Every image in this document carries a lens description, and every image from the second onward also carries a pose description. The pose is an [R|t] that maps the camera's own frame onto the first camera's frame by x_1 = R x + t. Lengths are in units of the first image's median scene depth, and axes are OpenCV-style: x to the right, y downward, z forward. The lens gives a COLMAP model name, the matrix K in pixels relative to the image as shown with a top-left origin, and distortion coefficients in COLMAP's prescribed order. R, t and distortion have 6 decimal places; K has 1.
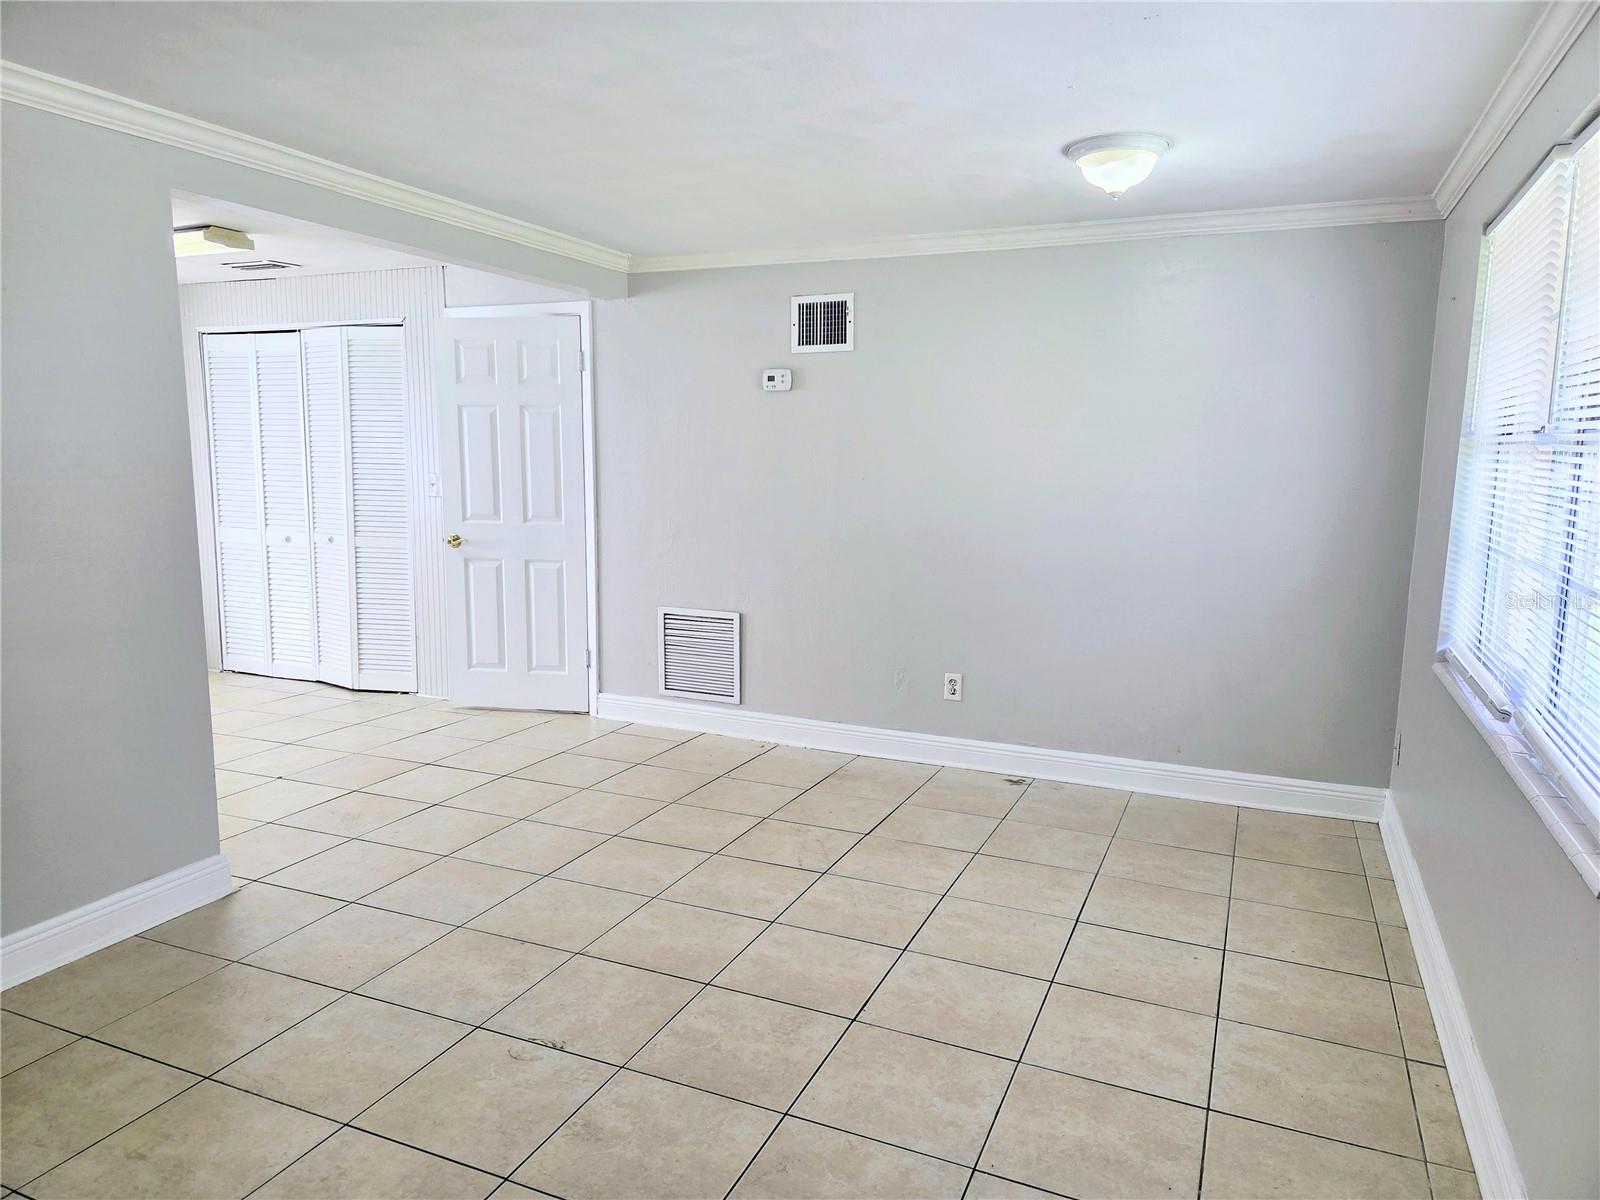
lens RADIAL K [[1077.5, 0, 800.2], [0, 1077.5, 611.1], [0, 0, 1]] dist [0.068440, -0.058121]
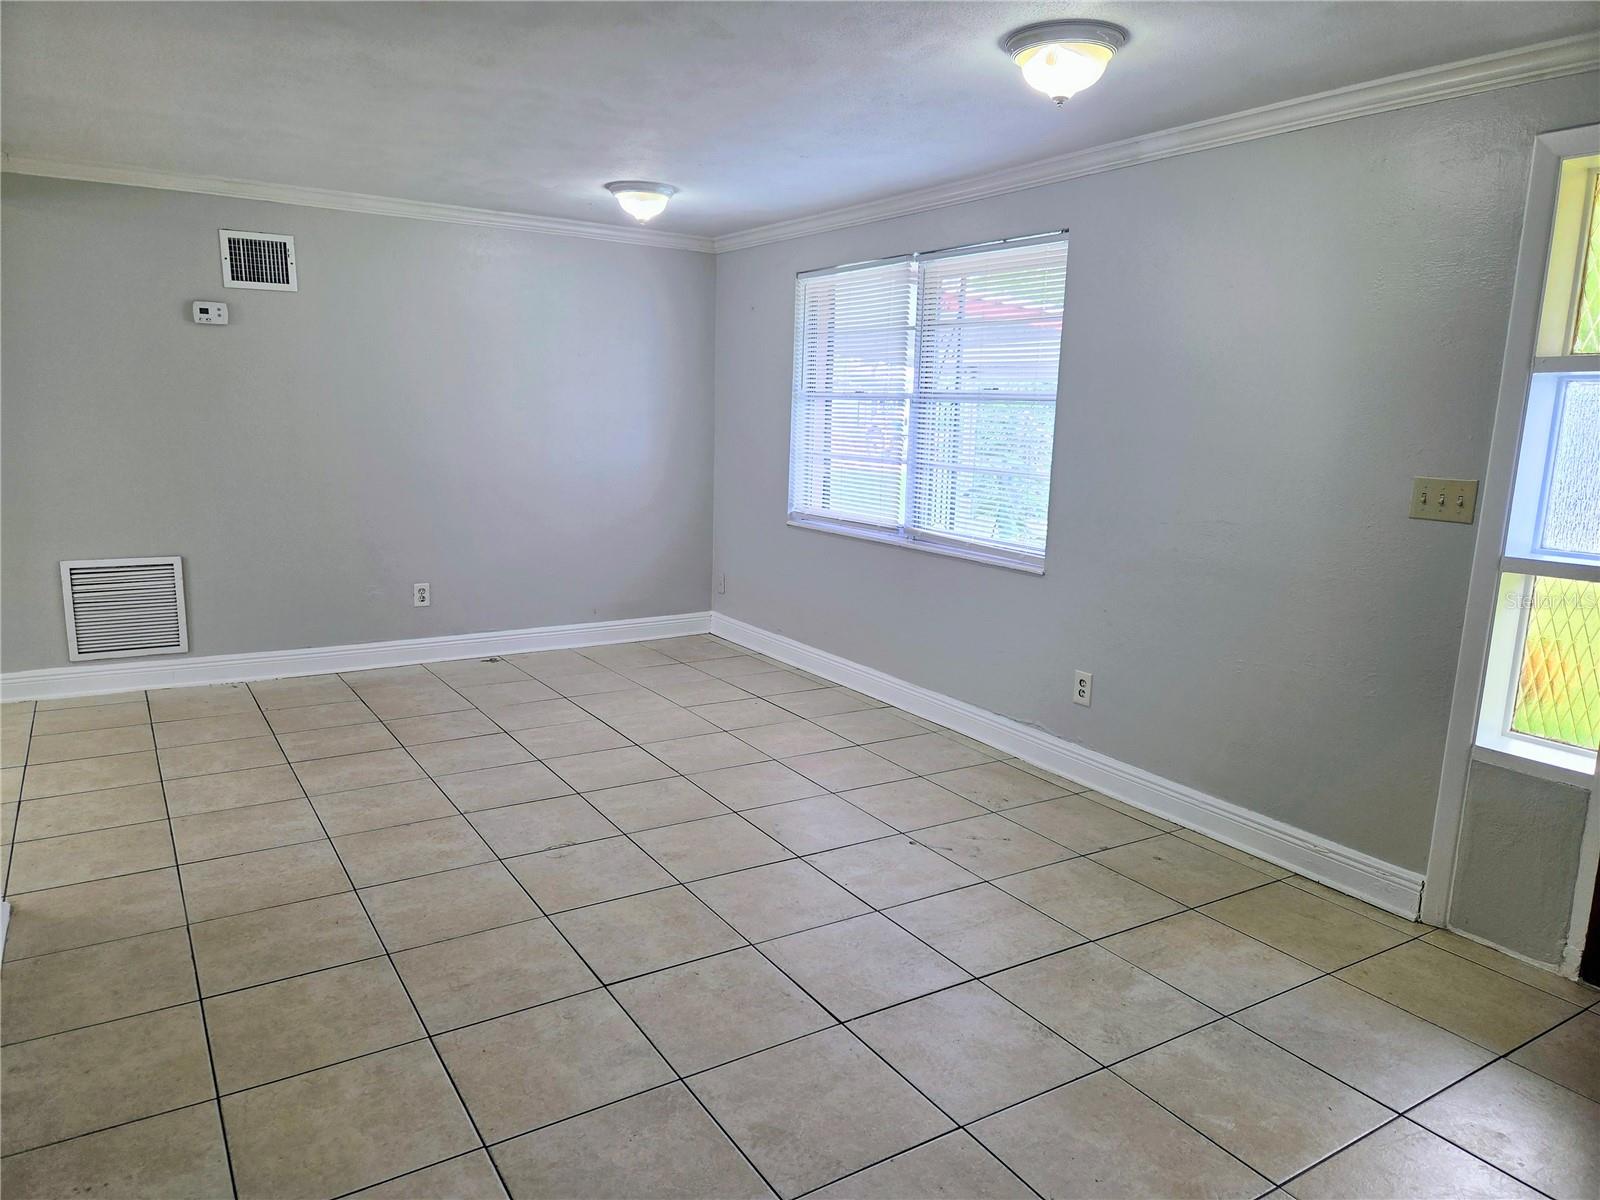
lens RADIAL K [[1077.5, 0, 800.2], [0, 1077.5, 611.1], [0, 0, 1]] dist [0.068440, -0.058121]
pose [[0.553829, -0.153980, 0.818269, -0.600321], [0.104215, 0.987842, 0.115354, -0.005362], [-0.826083, 0.021390, 0.563143, 0.002078]]
